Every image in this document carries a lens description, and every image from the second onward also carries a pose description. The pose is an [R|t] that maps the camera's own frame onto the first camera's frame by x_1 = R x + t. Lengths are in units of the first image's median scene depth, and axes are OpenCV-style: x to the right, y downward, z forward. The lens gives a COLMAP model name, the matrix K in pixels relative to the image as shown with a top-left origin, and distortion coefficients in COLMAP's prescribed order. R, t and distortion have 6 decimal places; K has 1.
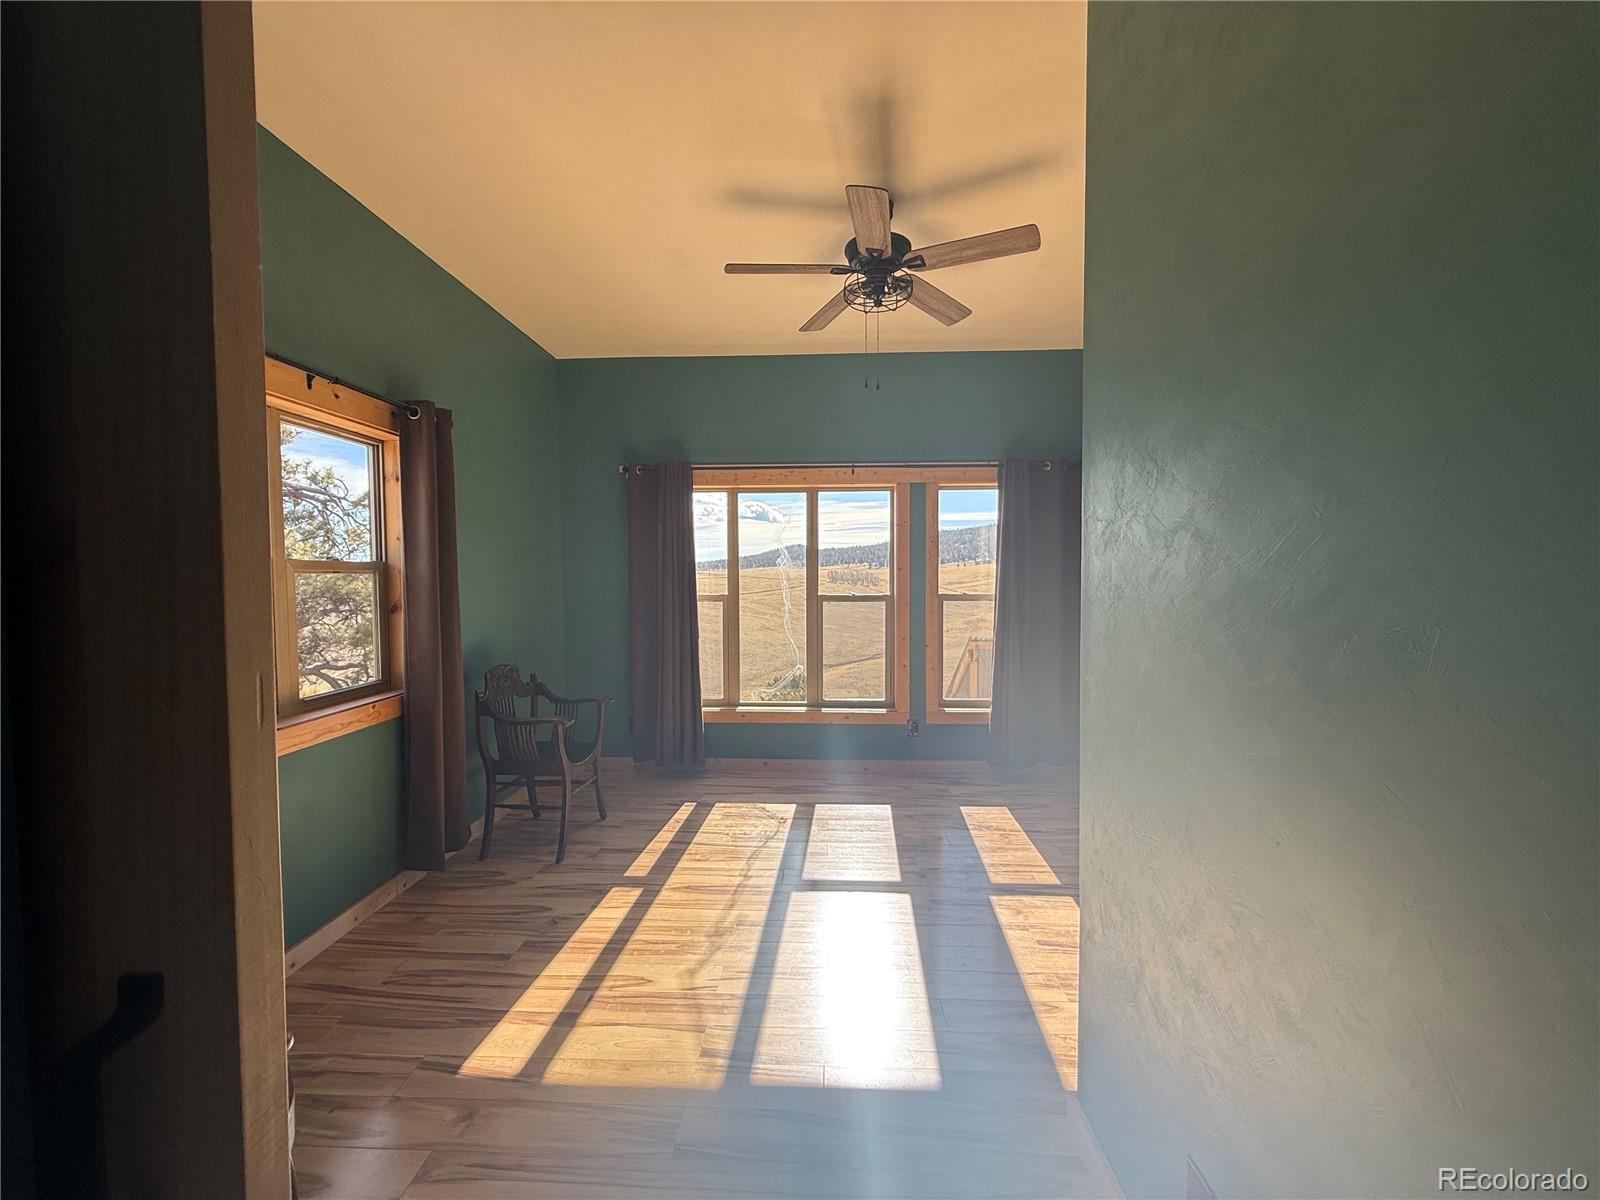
lens RADIAL K [[636.7, 0, 798.9], [0, 636.7, 586.8], [0, 0, 1]] dist [-0.000347, 0.000496]
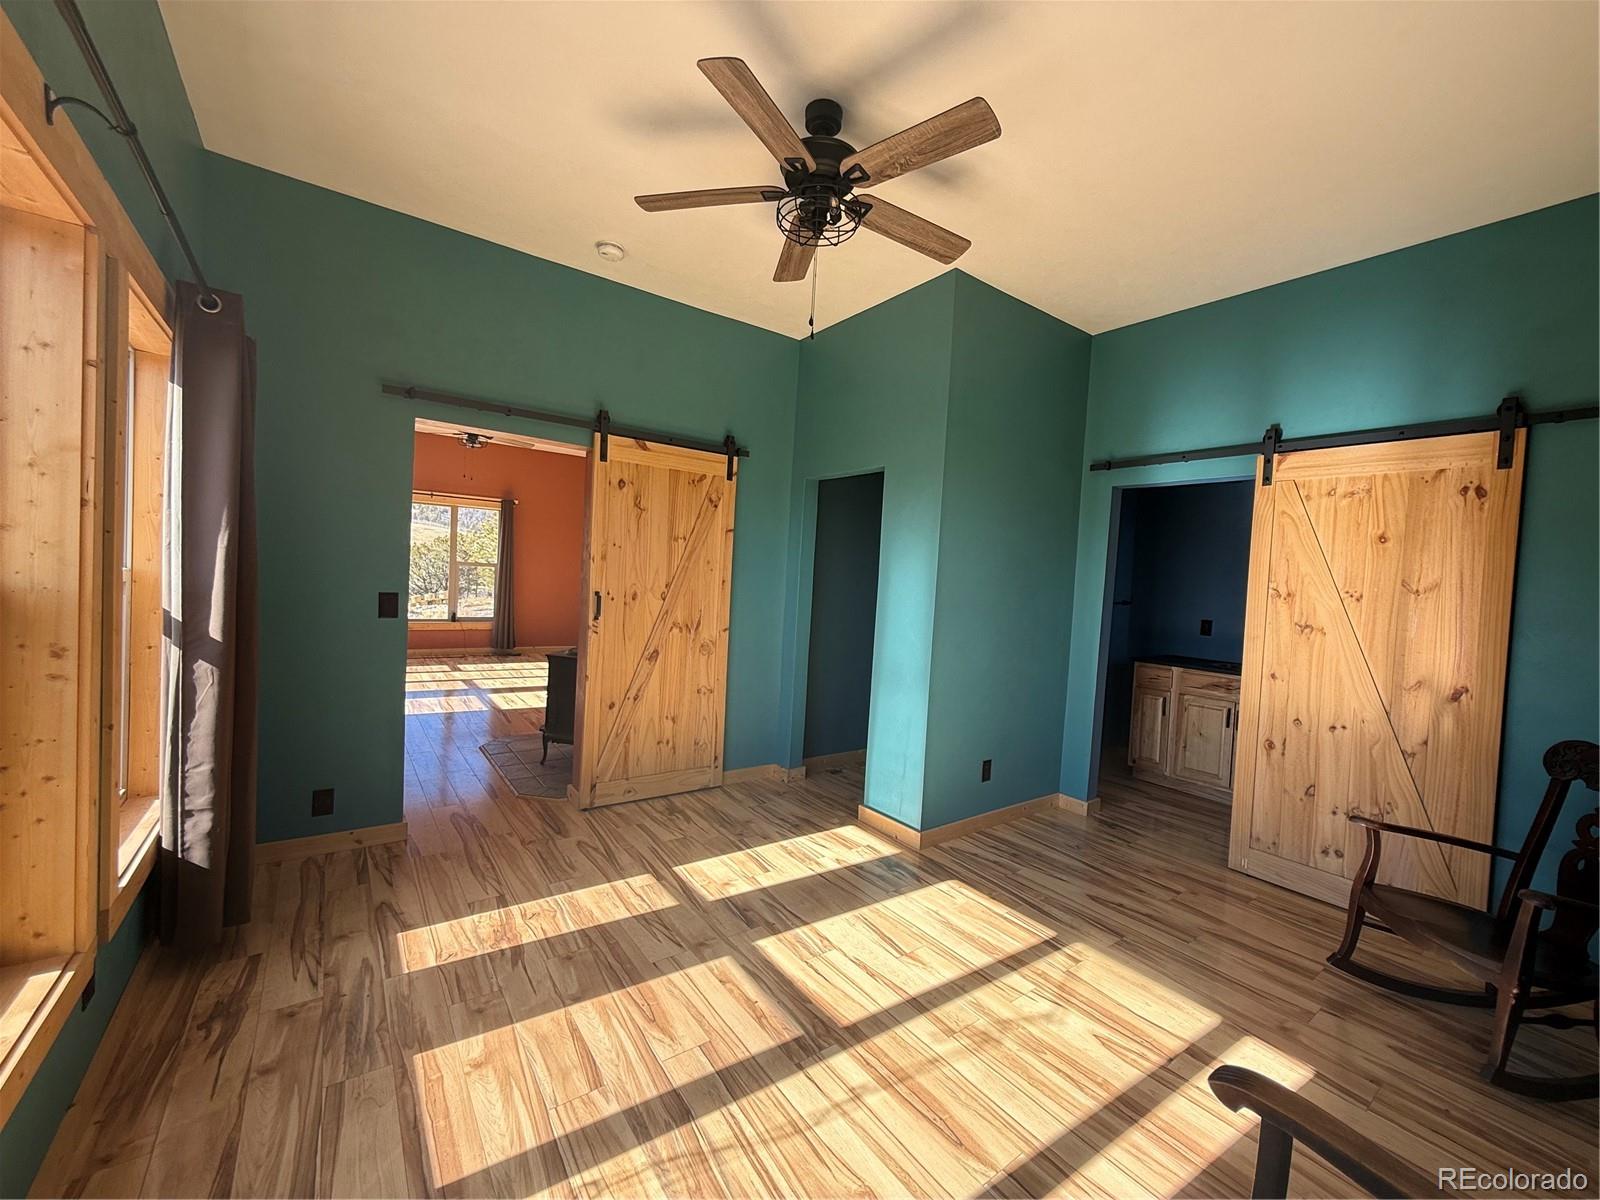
lens RADIAL K [[636.7, 0, 802.0], [0, 636.7, 600.6], [0, 0, 1]] dist [-0.000347, 0.000496]
pose [[-0.627304, -0.060394, 0.776430, -0.540128], [-0.036658, 0.998173, 0.048025, -0.014682], [-0.777912, 0.001664, -0.628372, 1.611704]]
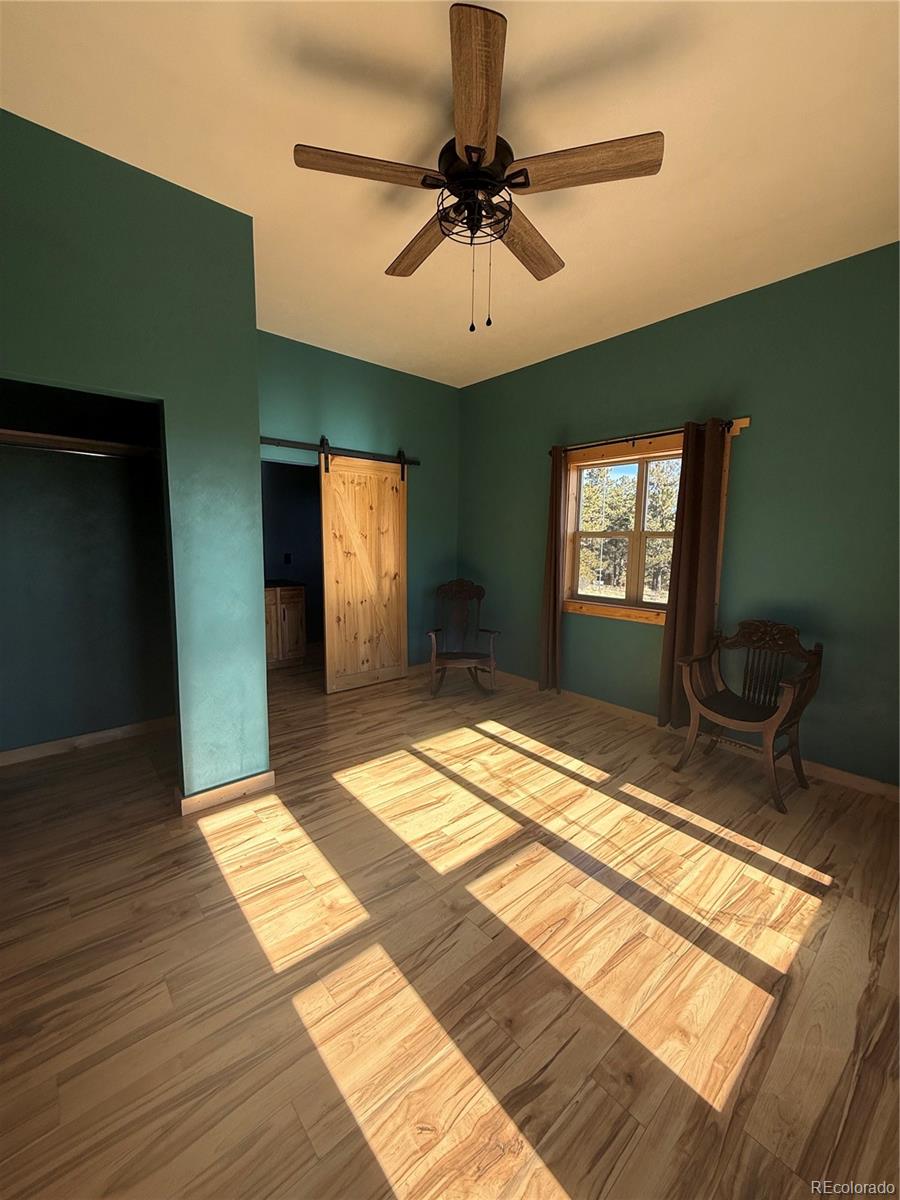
lens RADIAL K [[477.5, 0, 448.9], [0, 477.5, 596.7], [0, 0, 1]] dist [-0.000347, 0.000496]
pose [[-0.720822, 0.077334, -0.688793, 0.680314], [-0.023250, 0.990499, 0.135540, -0.026988], [0.692730, 0.113714, -0.712175, 1.598303]]
